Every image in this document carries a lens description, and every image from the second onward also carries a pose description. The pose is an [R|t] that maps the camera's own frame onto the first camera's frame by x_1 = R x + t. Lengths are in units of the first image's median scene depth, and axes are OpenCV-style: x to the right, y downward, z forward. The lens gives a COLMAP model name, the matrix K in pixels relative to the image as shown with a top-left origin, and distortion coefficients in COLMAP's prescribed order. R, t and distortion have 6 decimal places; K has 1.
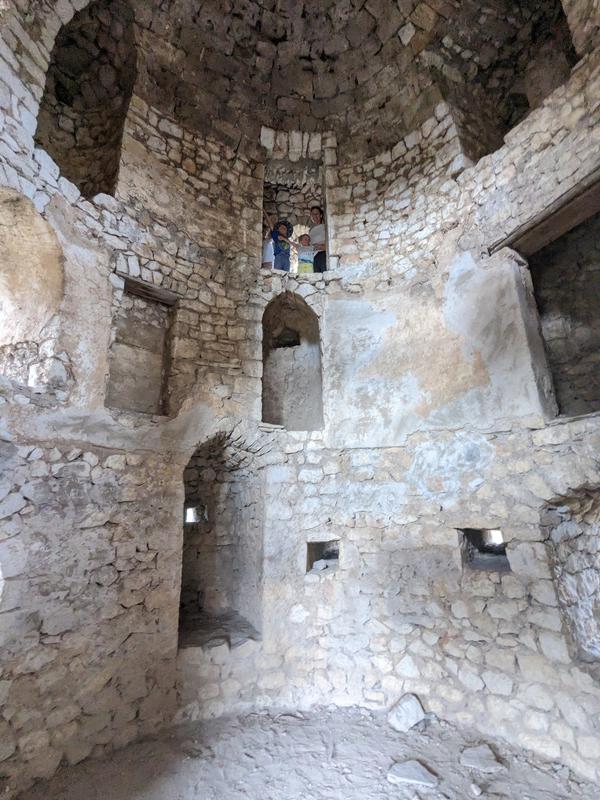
lens RADIAL K [[375.2, 0, 299.5], [0, 375.2, 400.2], [0, 0, 1]] dist [-0.006046, 0.003792]
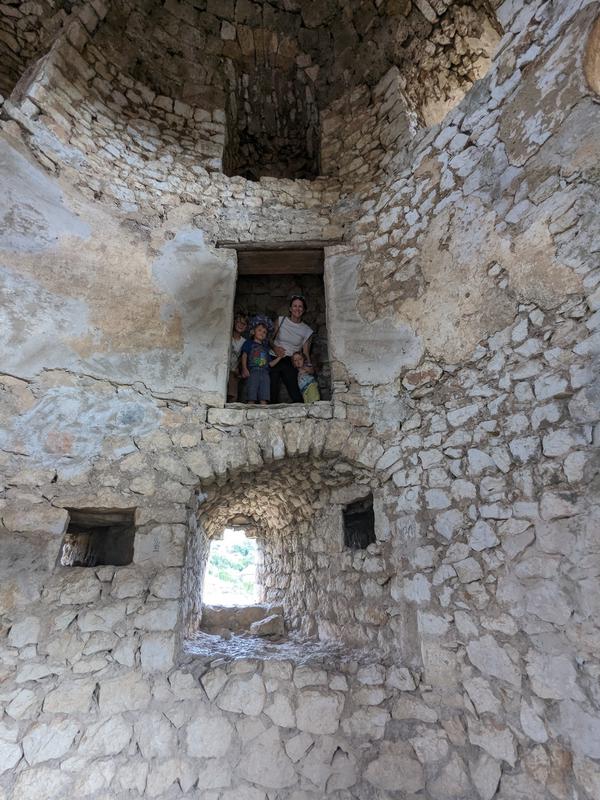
lens RADIAL K [[375.2, 0, 298.4], [0, 375.2, 399.3], [0, 0, 1]] dist [-0.006046, 0.003792]
pose [[0.399121, 0.419934, 0.815081, -0.060630], [-0.260148, 0.904287, -0.338507, 0.283612], [-0.879219, -0.076937, 0.470165, 0.315019]]
